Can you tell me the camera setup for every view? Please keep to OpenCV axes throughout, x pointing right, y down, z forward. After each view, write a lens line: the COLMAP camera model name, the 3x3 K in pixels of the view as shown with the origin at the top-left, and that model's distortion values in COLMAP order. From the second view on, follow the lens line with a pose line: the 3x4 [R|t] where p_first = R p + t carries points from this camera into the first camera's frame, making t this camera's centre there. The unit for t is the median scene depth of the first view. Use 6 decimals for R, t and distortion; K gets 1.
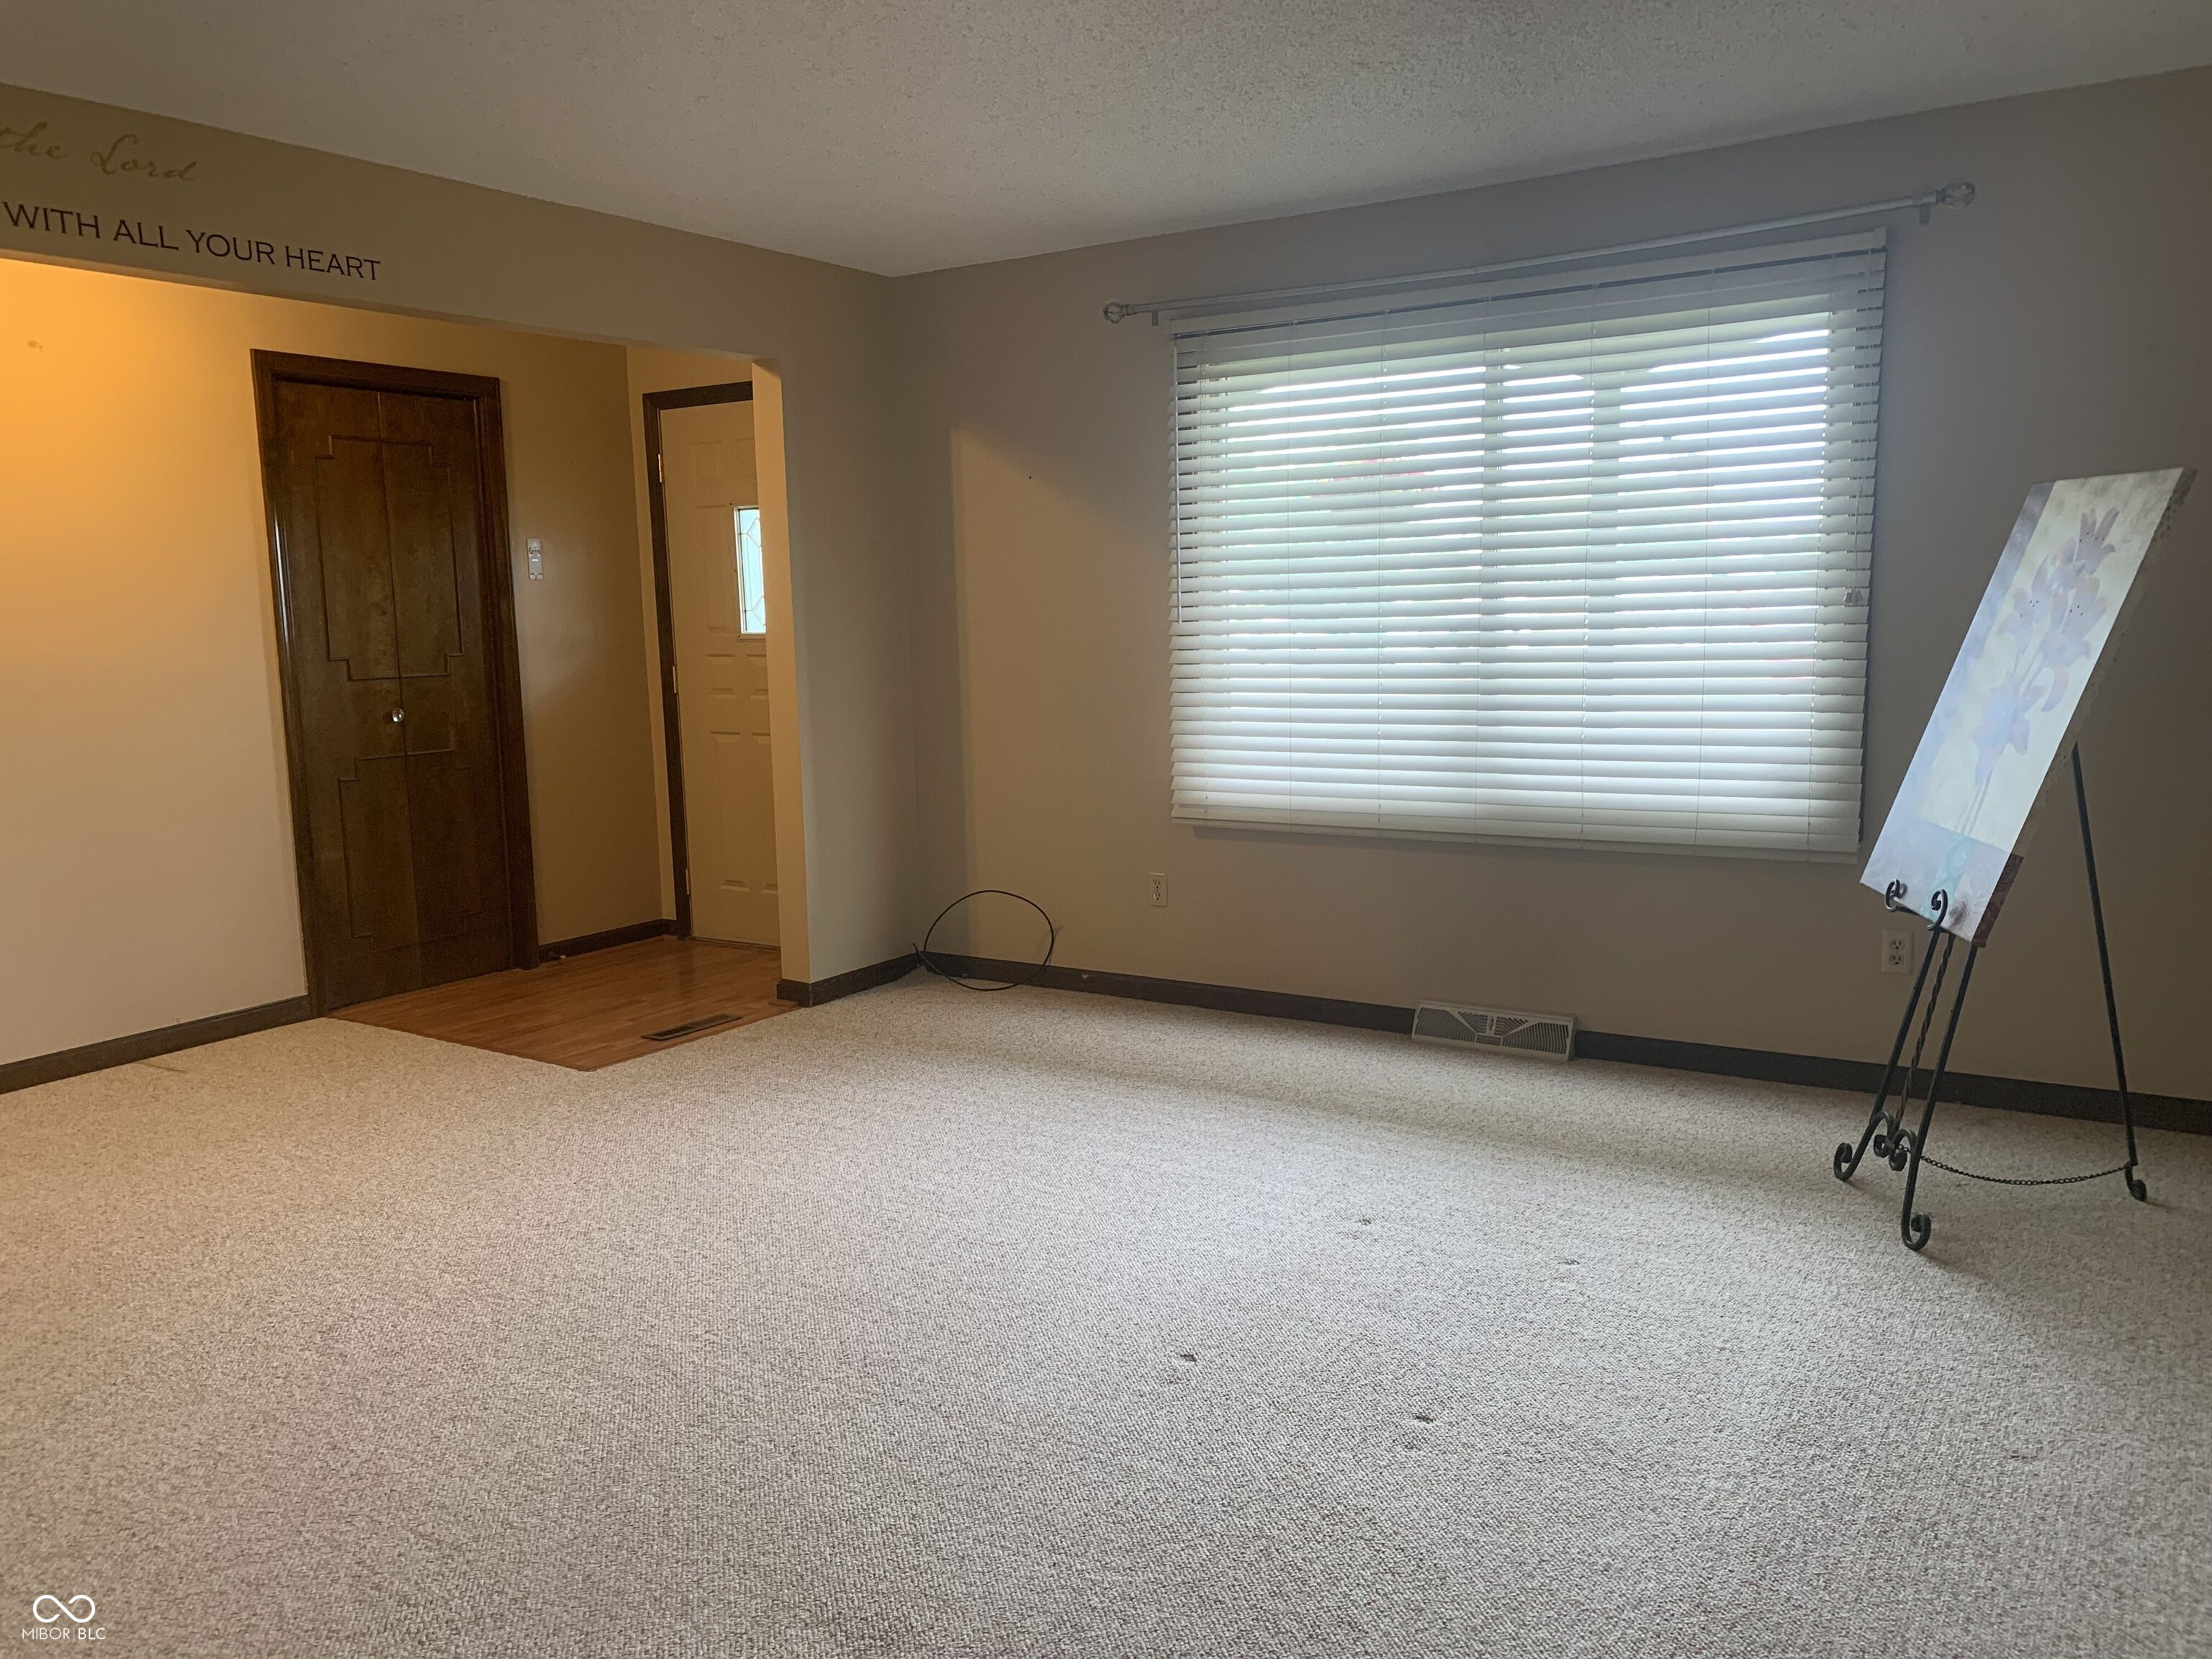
lens RADIAL K [[1697.0, 0, 1103.8], [0, 1697.0, 833.8], [0, 0, 1]] dist [0.012526, 0.004205]
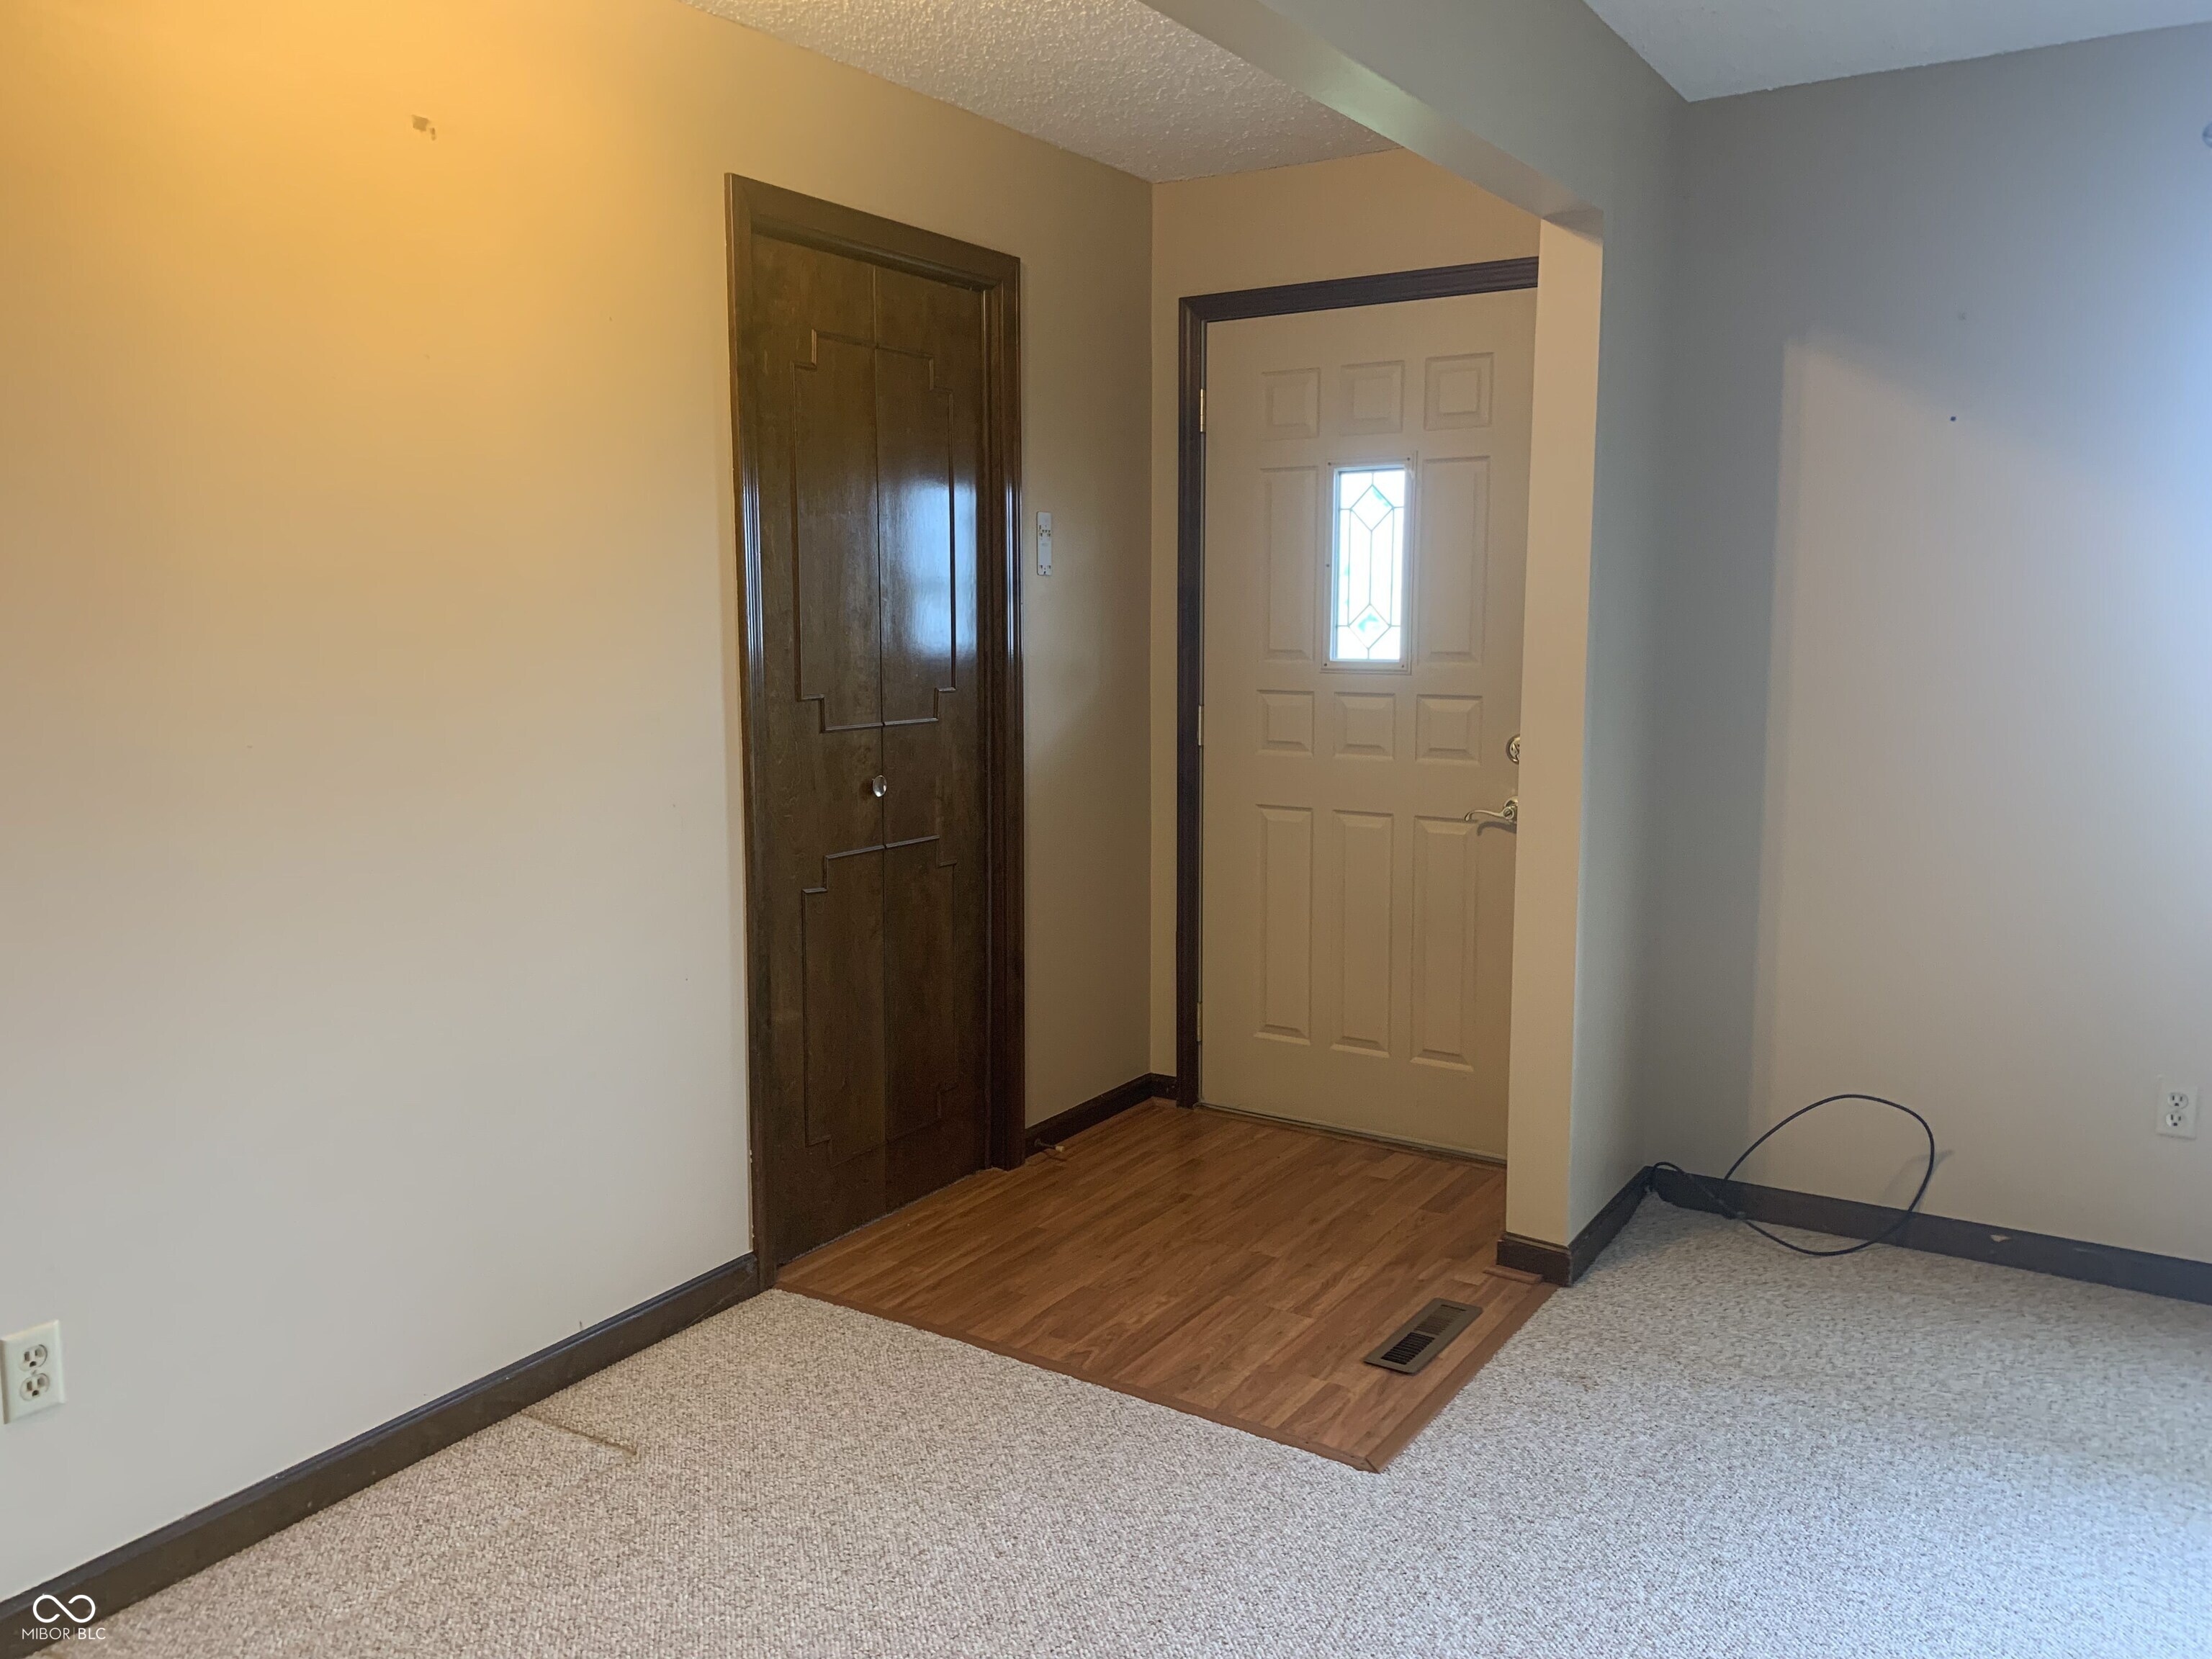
lens RADIAL K [[1697.0, 0, 1107.1], [0, 1697.0, 825.1], [0, 0, 1]] dist [0.012526, 0.004205]
pose [[0.999769, 0.021507, 0.000234, -0.323565], [-0.021505, 0.999751, -0.005992, -0.052350], [-0.000363, 0.005986, 0.999982, 0.368082]]
